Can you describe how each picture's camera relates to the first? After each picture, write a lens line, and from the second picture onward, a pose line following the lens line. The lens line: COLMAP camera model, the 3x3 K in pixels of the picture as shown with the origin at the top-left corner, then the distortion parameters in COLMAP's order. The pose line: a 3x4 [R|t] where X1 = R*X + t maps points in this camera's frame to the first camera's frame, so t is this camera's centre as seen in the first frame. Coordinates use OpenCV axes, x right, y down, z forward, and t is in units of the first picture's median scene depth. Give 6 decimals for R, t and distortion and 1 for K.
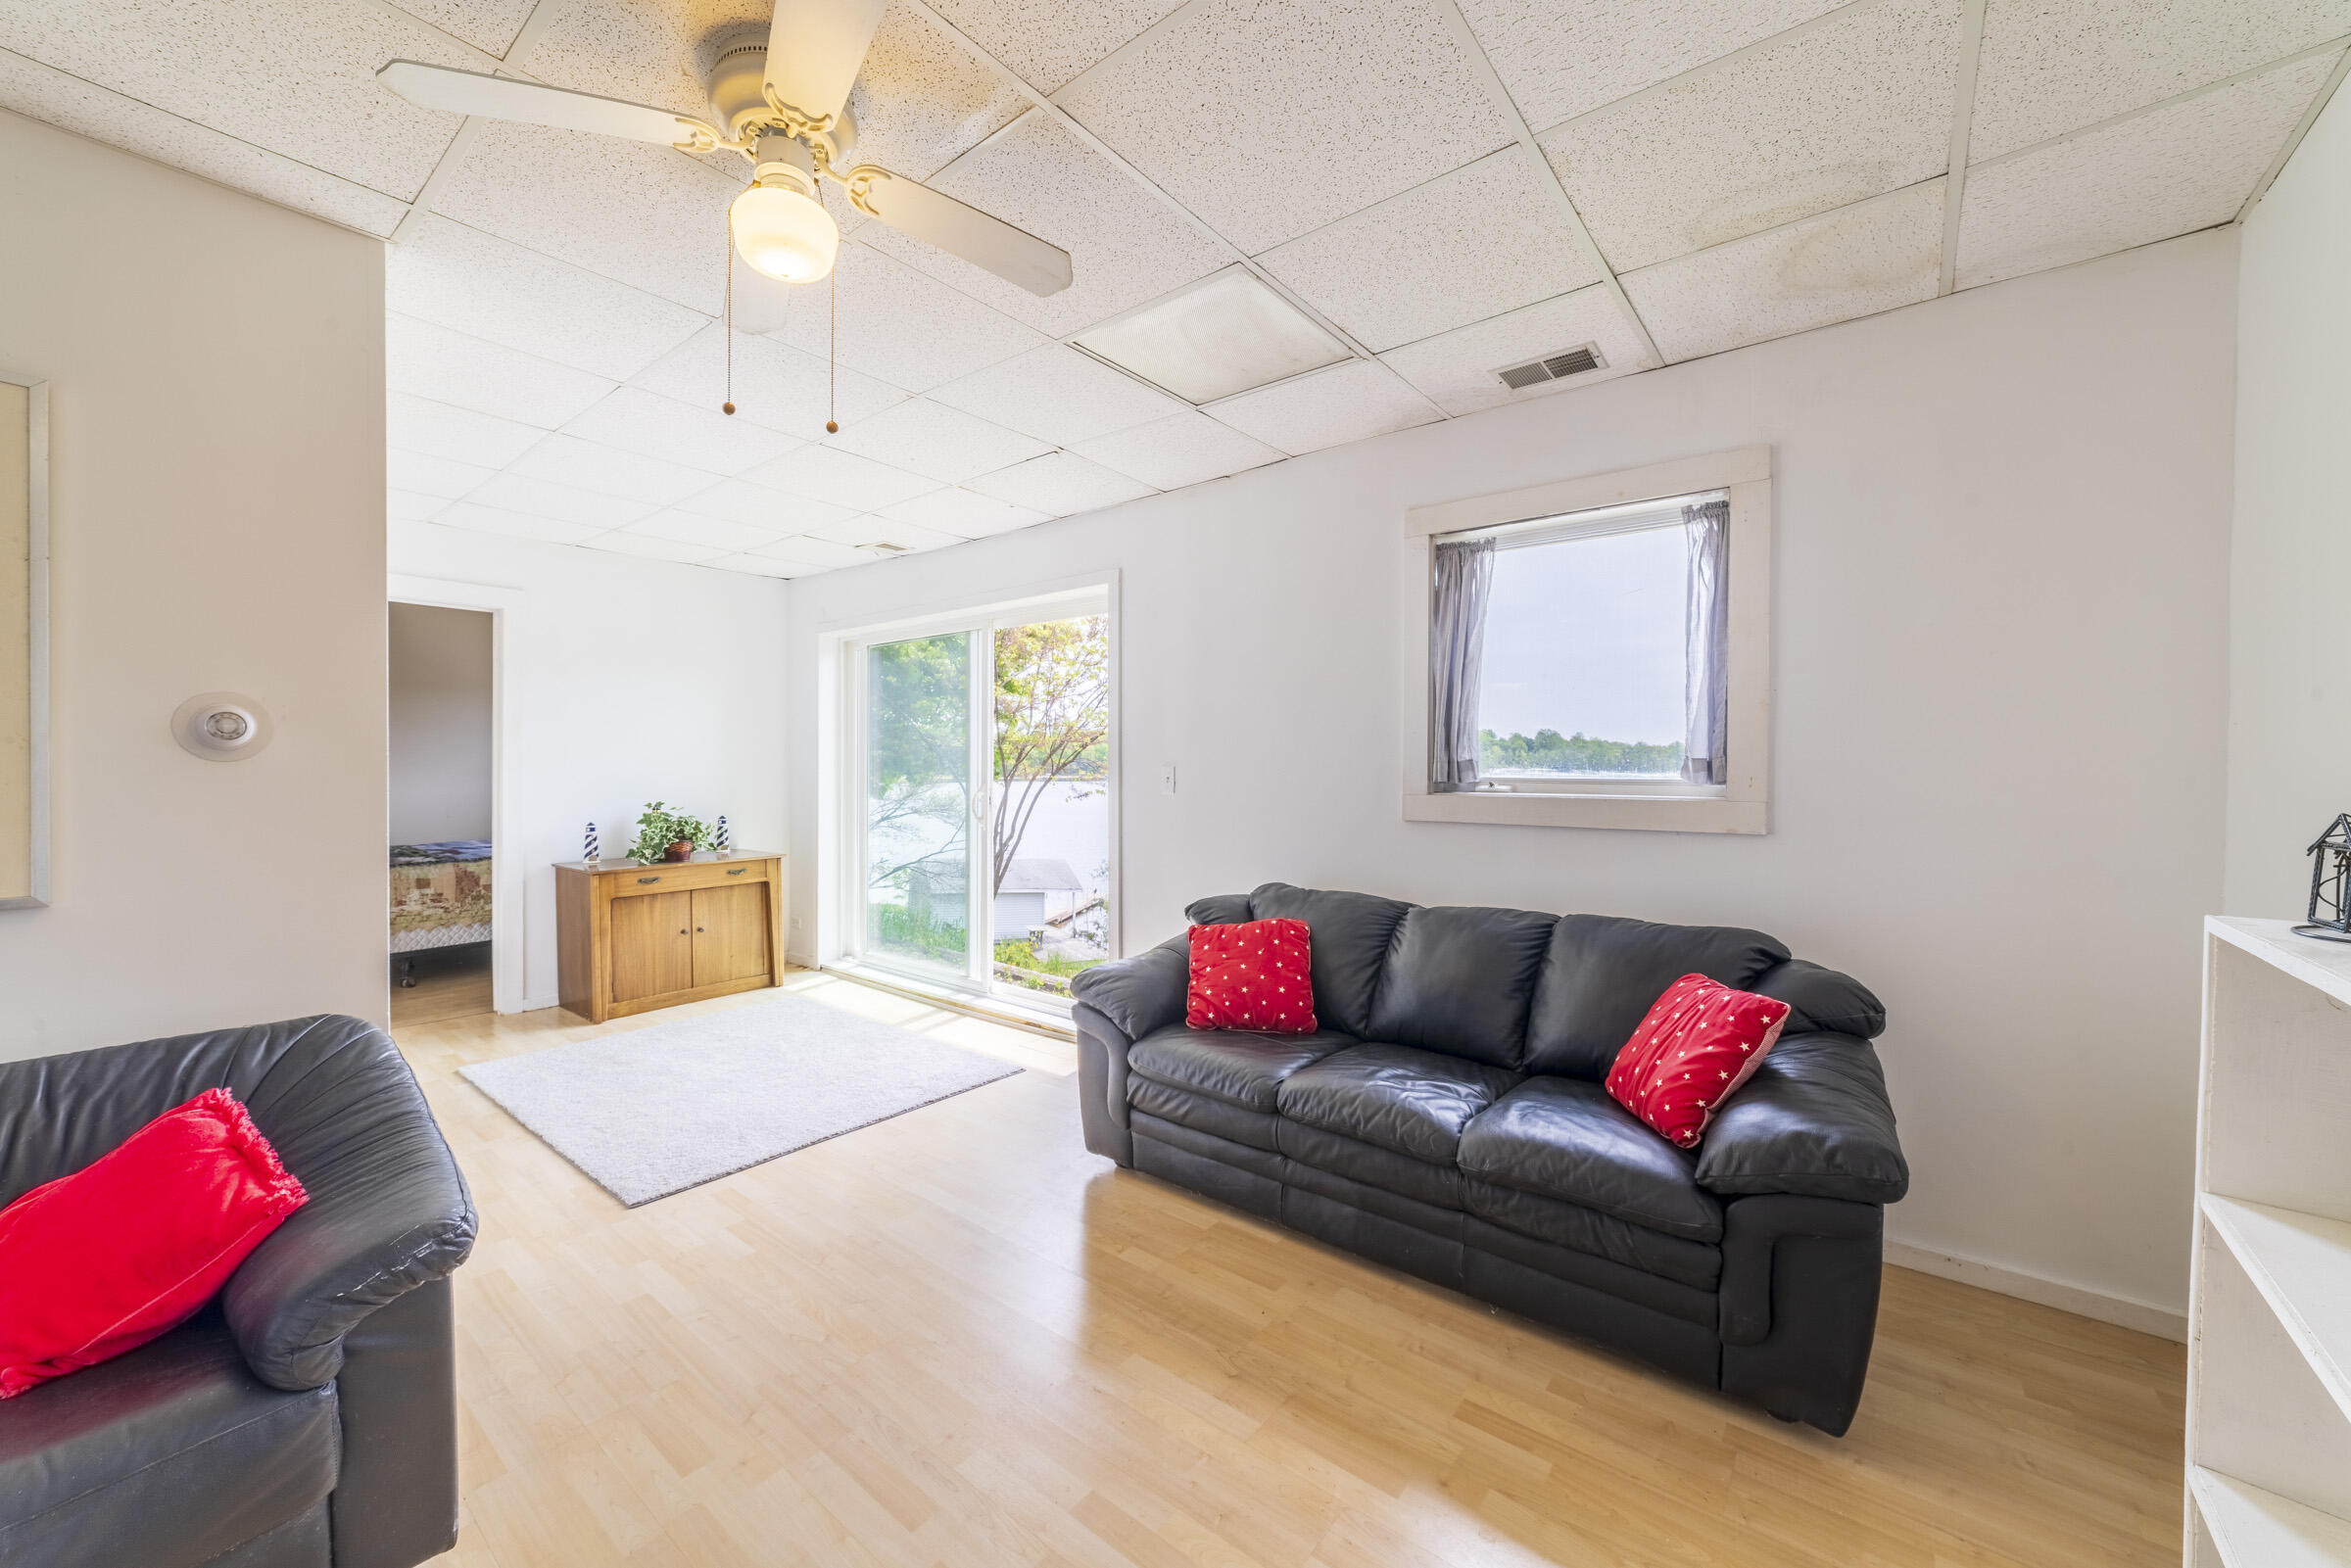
lens RADIAL K [[886.5, 0, 1174.6], [0, 886.5, 785.1], [0, 0, 1]] dist [-0.000642, -0.000043]
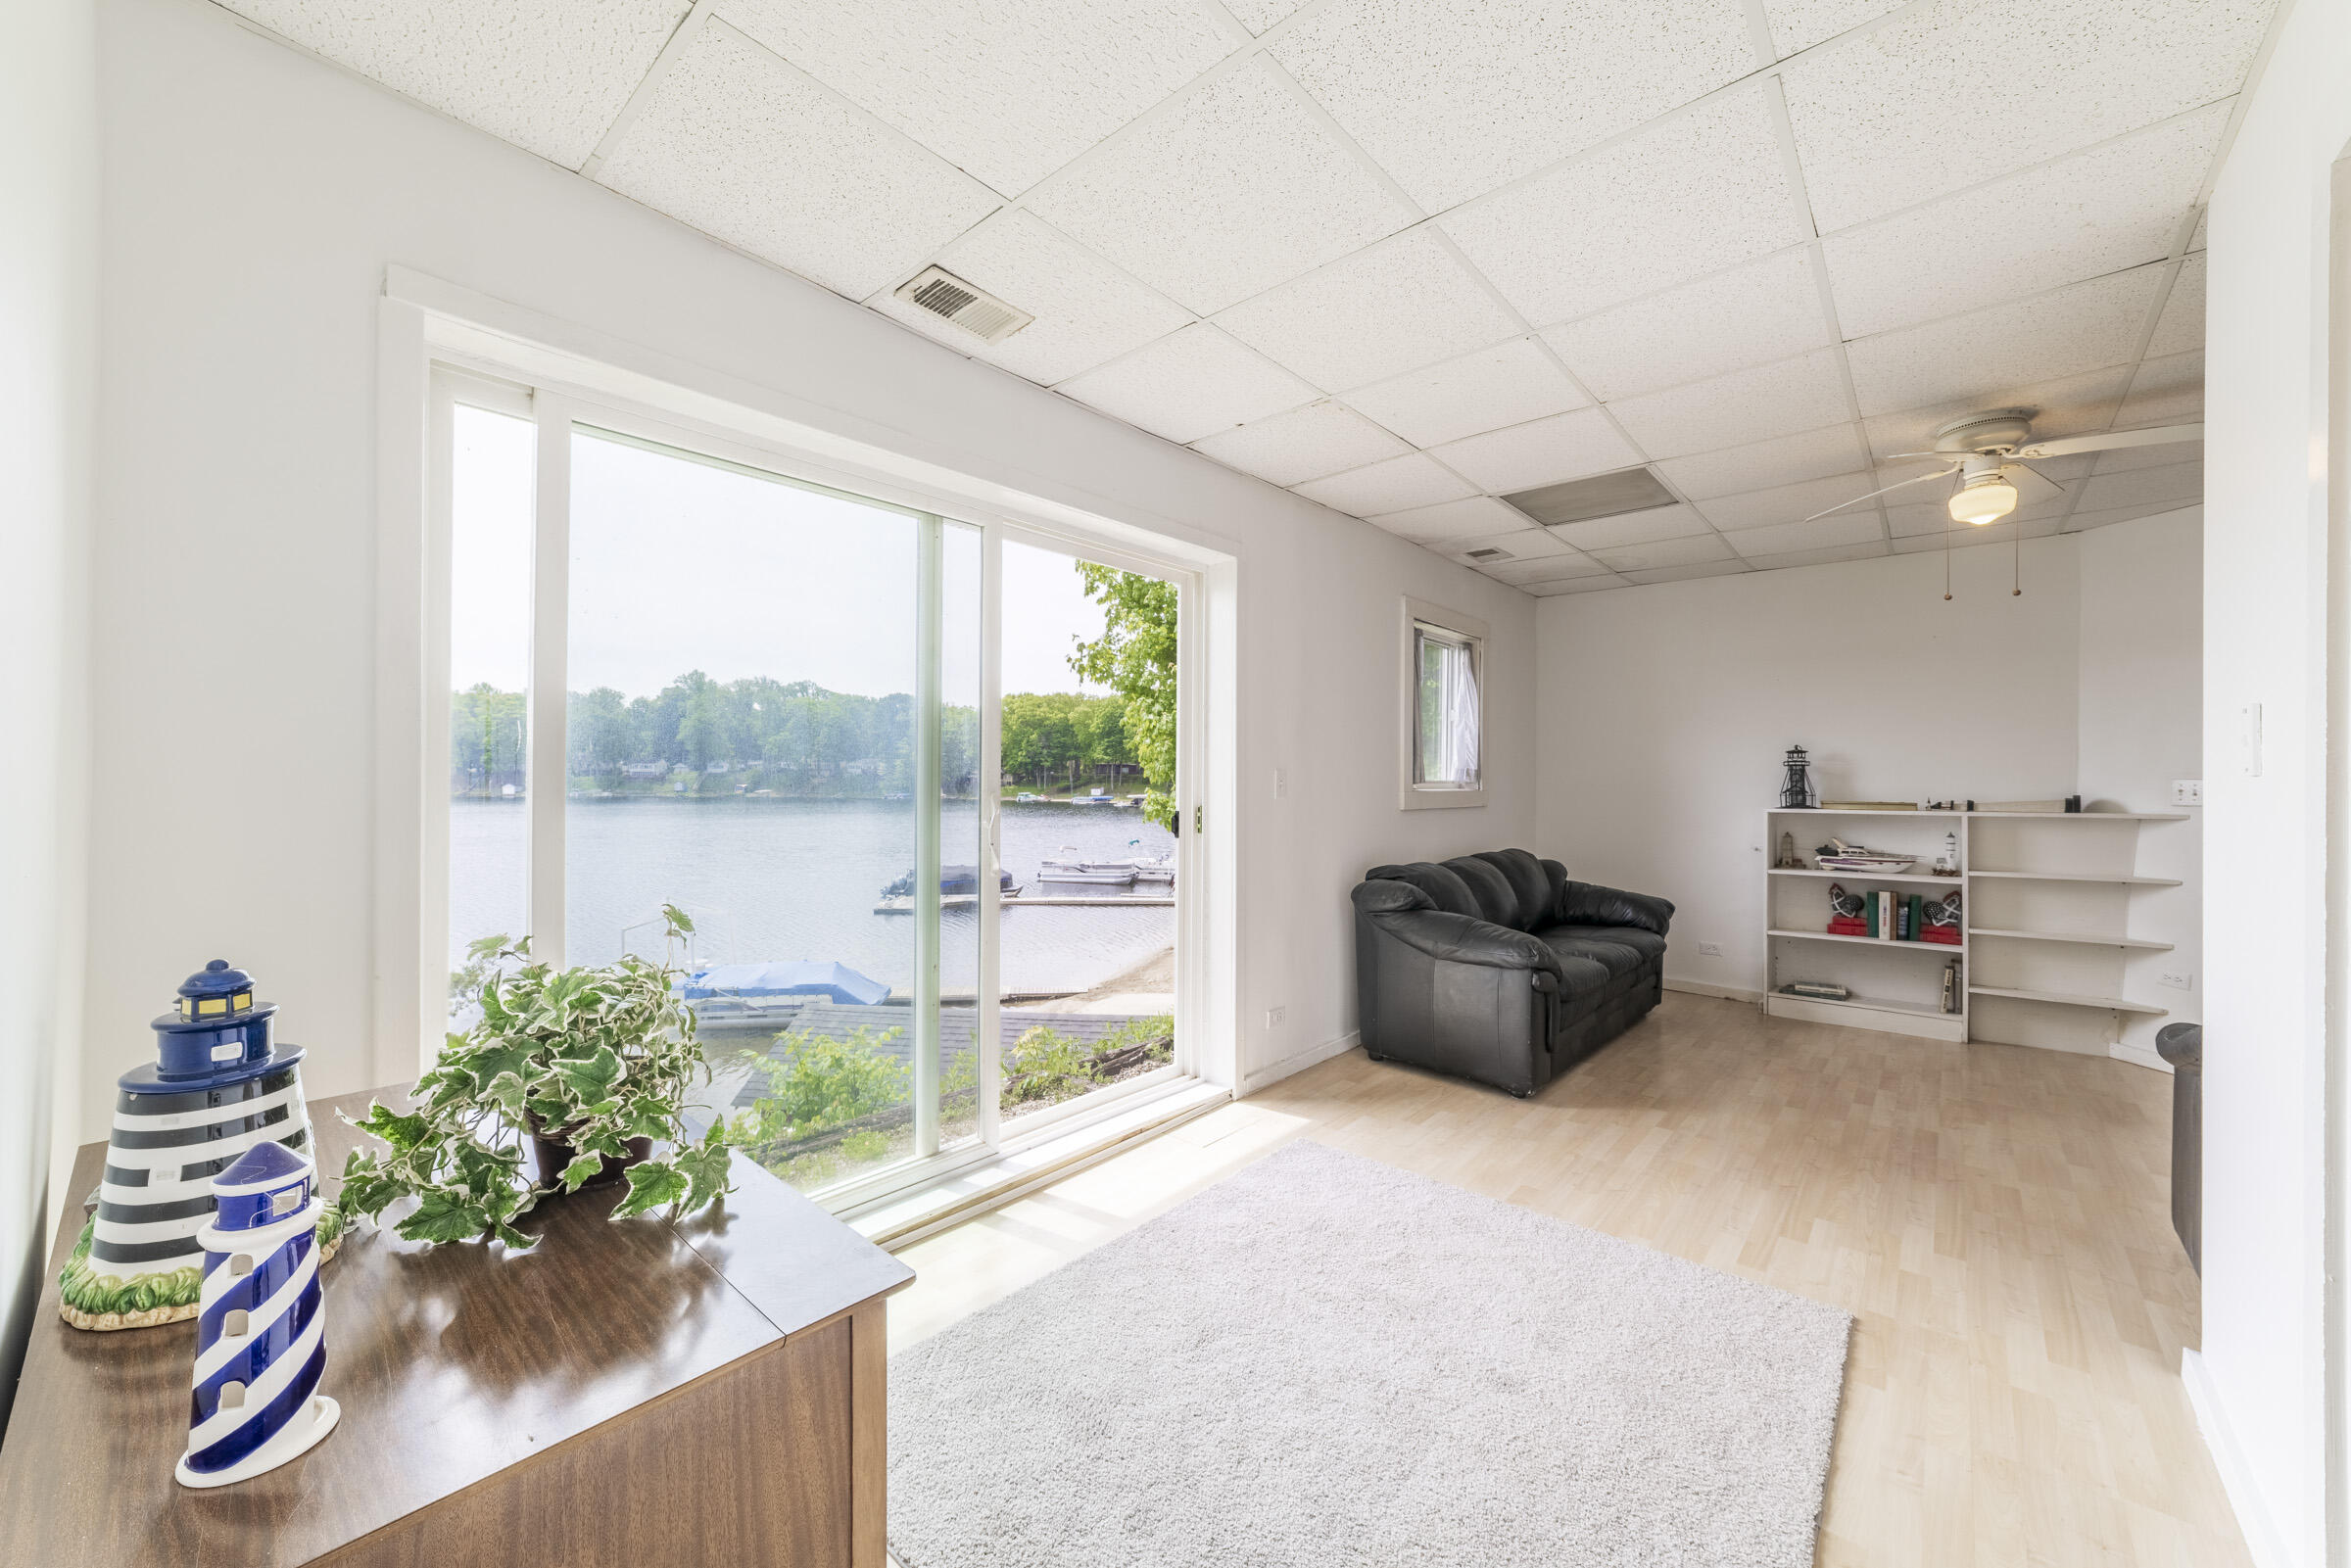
lens RADIAL K [[886.5, 0, 1173.6], [0, 886.5, 776.4], [0, 0, 1]] dist [-0.000642, -0.000043]
pose [[0.044570, 0.000069, 0.999006, -1.359177], [0.015348, 0.999882, -0.000754, -0.015548], [-0.998888, 0.015367, 0.044564, 1.482332]]
